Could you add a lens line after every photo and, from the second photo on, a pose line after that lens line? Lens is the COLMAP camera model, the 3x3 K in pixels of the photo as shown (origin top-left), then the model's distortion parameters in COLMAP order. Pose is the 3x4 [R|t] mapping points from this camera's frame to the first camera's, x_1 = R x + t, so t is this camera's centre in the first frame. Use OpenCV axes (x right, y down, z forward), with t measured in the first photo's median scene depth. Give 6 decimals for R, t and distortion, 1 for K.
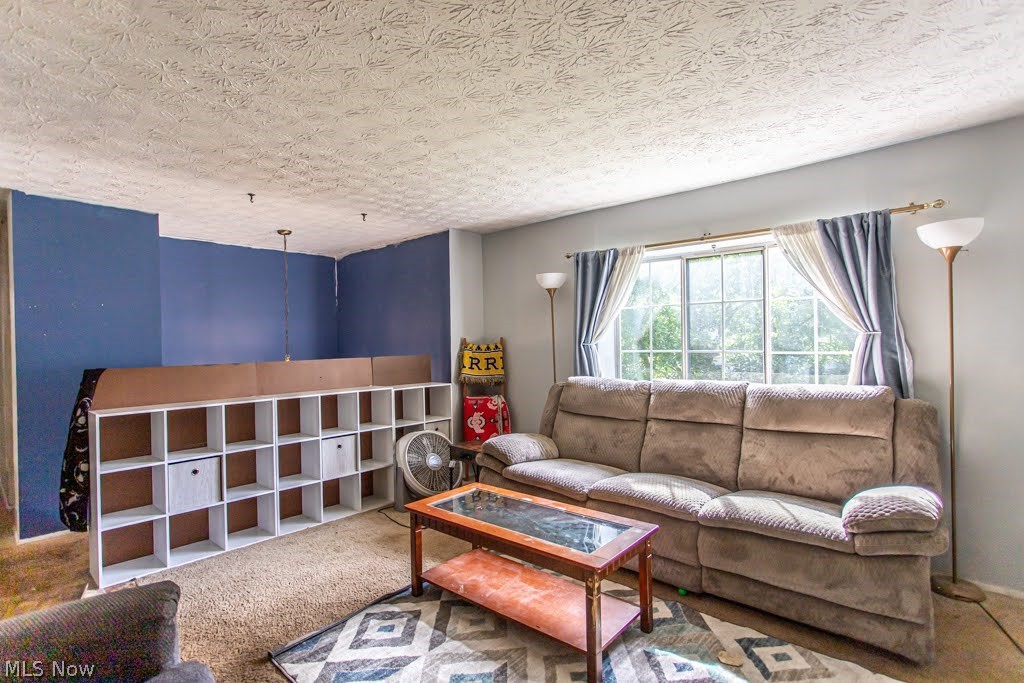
lens RADIAL K [[499.1, 0, 506.5], [0, 499.1, 346.7], [0, 0, 1]] dist [0.000557, 0.003199]
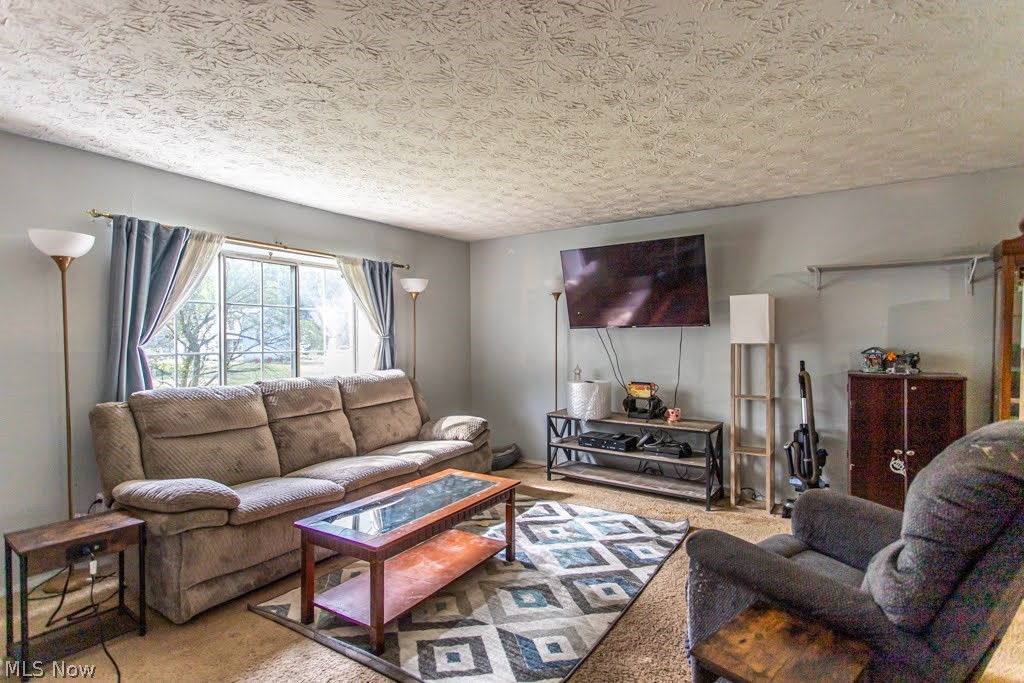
lens RADIAL K [[499.1, 0, 525.1], [0, 499.1, 342.0], [0, 0, 1]] dist [0.000557, 0.003199]
pose [[-0.158110, 0.007293, 0.987395, -0.939241], [0.017908, 0.999829, -0.004517, 0.003495], [-0.987259, 0.016968, -0.158214, 0.820107]]
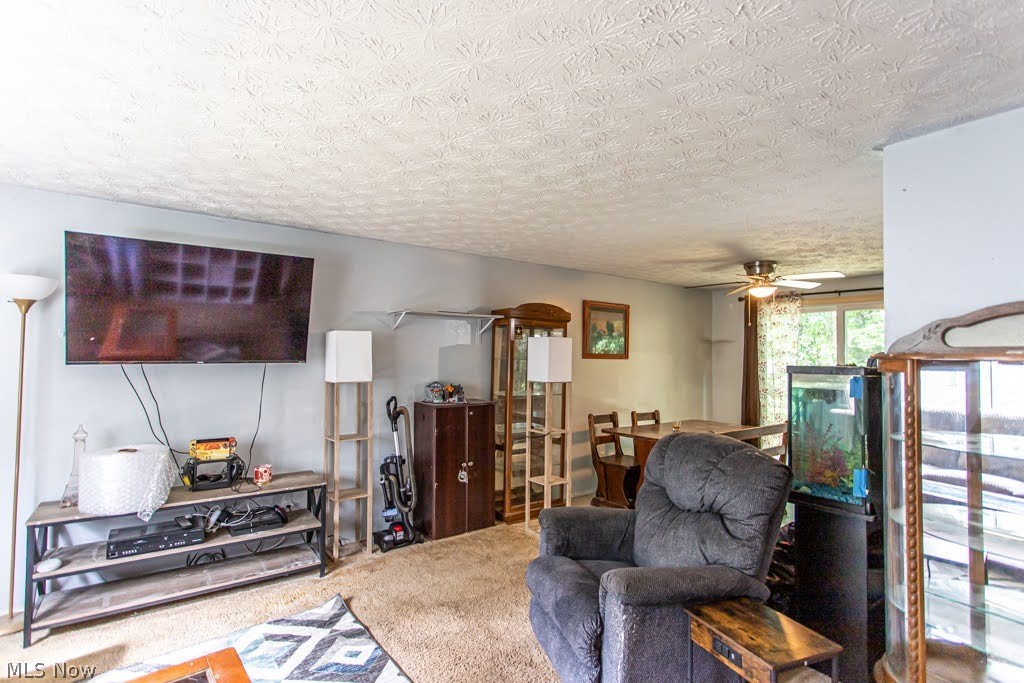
lens RADIAL K [[499.1, 0, 507.0], [0, 499.1, 343.8], [0, 0, 1]] dist [0.000557, 0.003199]
pose [[-0.979217, 0.015661, 0.202211, -0.357327], [0.012832, 0.999801, -0.015294, -0.060697], [-0.202410, -0.012381, -0.979223, 1.192042]]
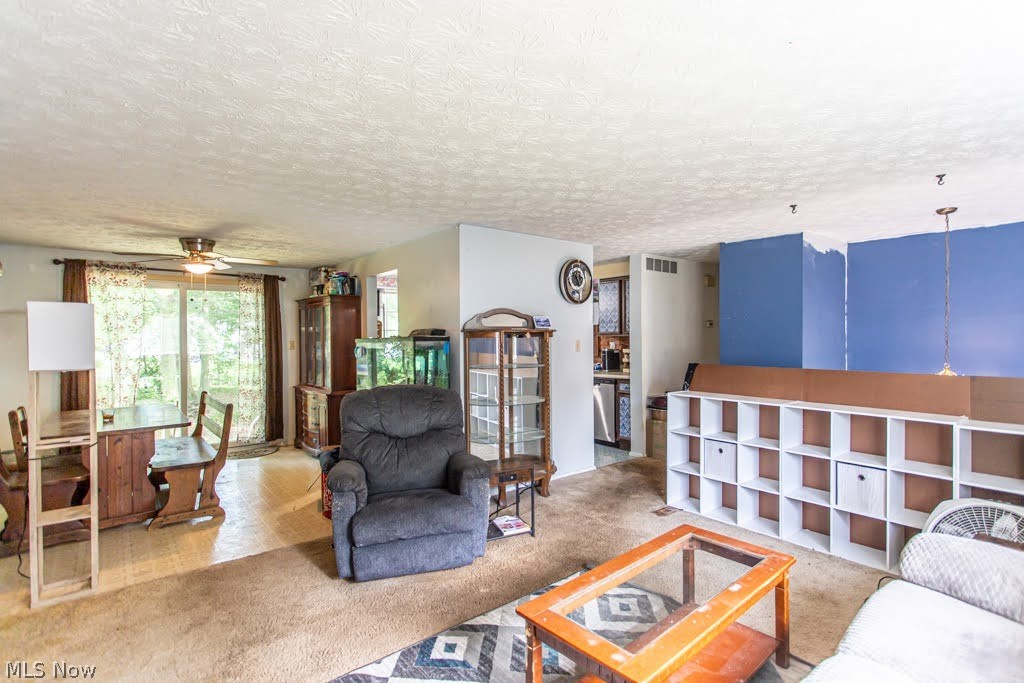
lens RADIAL K [[499.1, 0, 542.7], [0, 499.1, 340.7], [0, 0, 1]] dist [0.000557, 0.003199]
pose [[-0.122293, 0.028203, -0.992093, 0.731281], [-0.008705, 0.999527, 0.029487, -0.061671], [0.992456, 0.012242, -0.121989, 0.771284]]
